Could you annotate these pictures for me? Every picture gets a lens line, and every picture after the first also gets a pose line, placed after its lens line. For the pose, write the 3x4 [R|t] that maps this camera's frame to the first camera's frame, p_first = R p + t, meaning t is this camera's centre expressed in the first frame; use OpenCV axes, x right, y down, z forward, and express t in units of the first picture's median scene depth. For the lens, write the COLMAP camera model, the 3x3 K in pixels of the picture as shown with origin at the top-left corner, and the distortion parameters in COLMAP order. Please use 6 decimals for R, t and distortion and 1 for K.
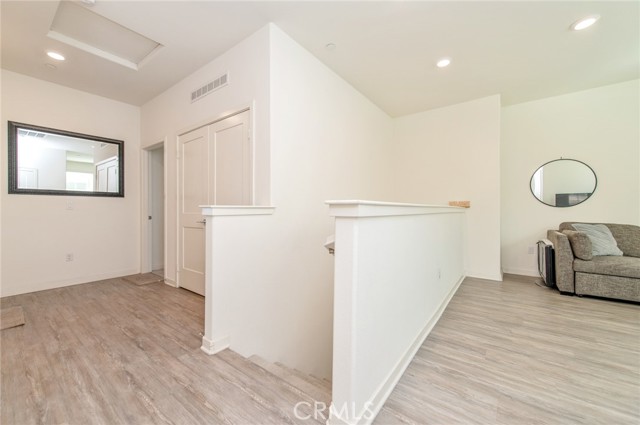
lens RADIAL K [[250.9, 0, 323.7], [0, 250.9, 211.7], [0, 0, 1]] dist [0.005352, -0.000994]
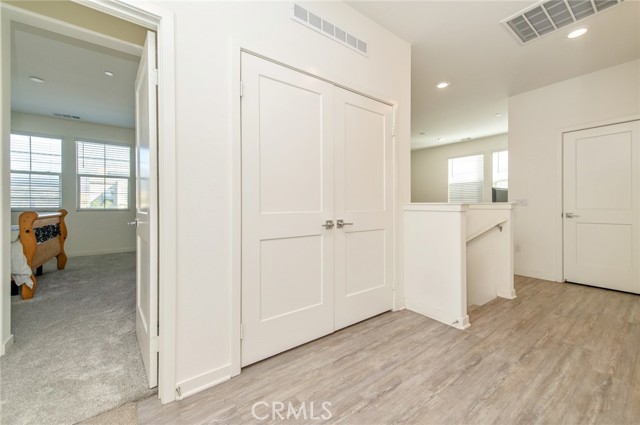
lens RADIAL K [[250.9, 0, 319.5], [0, 250.9, 207.9], [0, 0, 1]] dist [0.005352, -0.000994]
pose [[0.296822, -0.008234, 0.954897, -1.853542], [0.008499, 0.999946, 0.005980, -0.011116], [-0.954895, 0.006341, 0.296876, 1.355092]]
